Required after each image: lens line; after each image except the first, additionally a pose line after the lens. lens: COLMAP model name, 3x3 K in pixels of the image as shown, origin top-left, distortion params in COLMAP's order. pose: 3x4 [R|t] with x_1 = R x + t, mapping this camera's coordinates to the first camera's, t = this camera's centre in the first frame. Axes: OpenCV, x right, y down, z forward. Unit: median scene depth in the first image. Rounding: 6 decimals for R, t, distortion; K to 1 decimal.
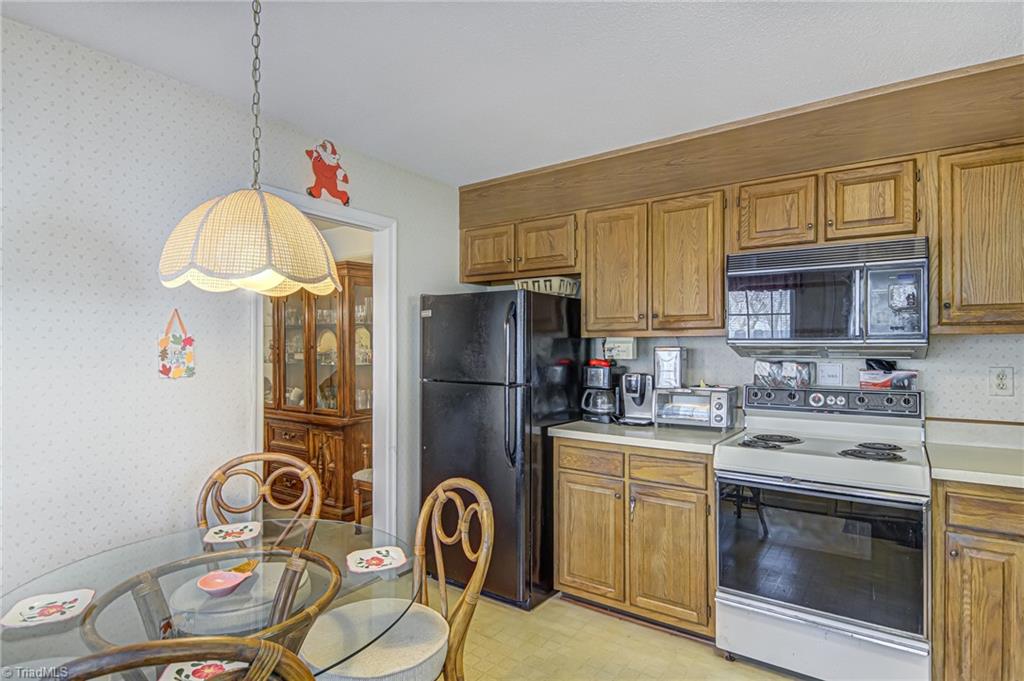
lens RADIAL K [[531.2, 0, 521.6], [0, 531.2, 345.1], [0, 0, 1]] dist [0.013366, -0.015287]
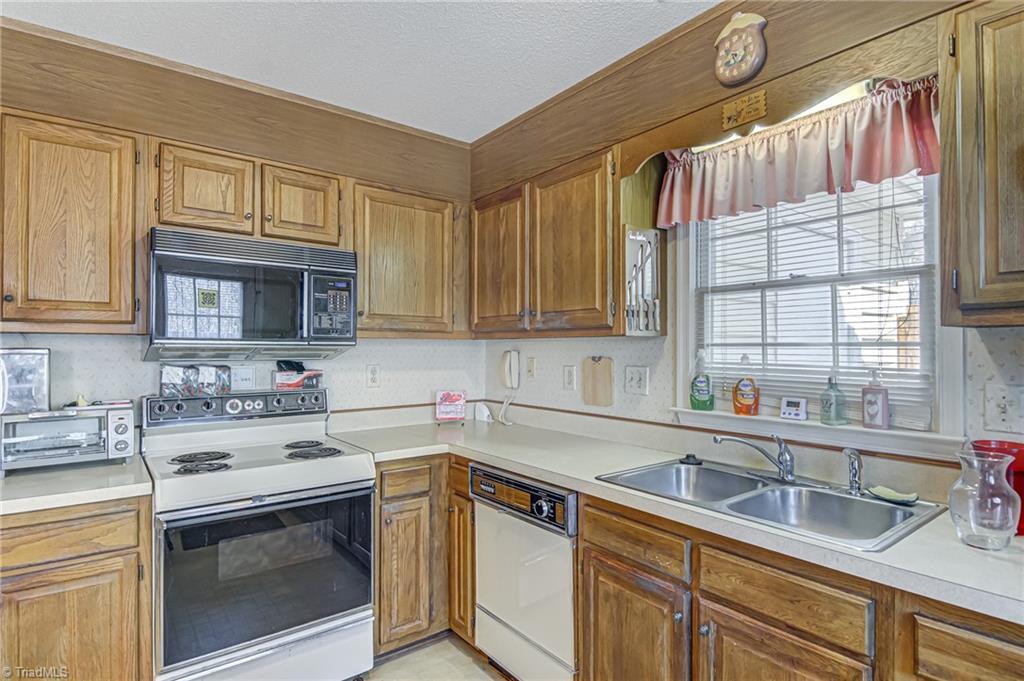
lens RADIAL K [[531.2, 0, 517.7], [0, 531.2, 344.9], [0, 0, 1]] dist [0.013366, -0.015287]
pose [[0.294222, 0.007173, 0.955710, -0.189865], [-0.004536, 0.999971, -0.006109, 0.000870], [-0.955726, -0.002538, 0.294246, 0.287501]]
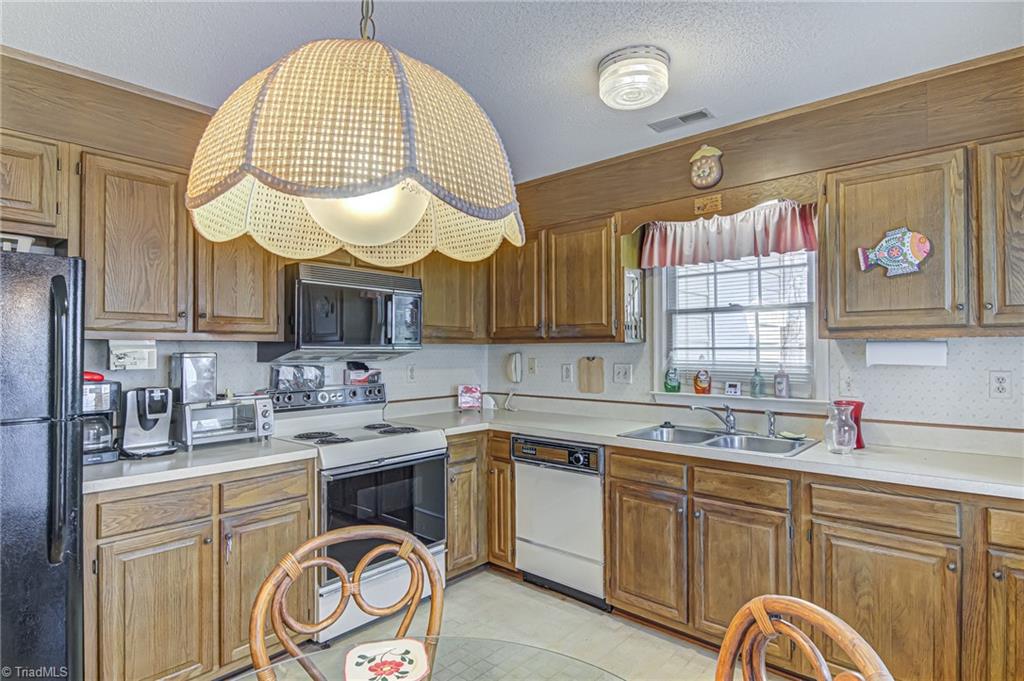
lens RADIAL K [[531.2, 0, 520.4], [0, 531.2, 343.8], [0, 0, 1]] dist [0.013366, -0.015287]
pose [[0.112348, 0.013262, 0.993580, -0.595623], [-0.001008, 0.999912, -0.013232, 0.000089], [-0.993668, 0.000485, 0.112351, 0.476077]]
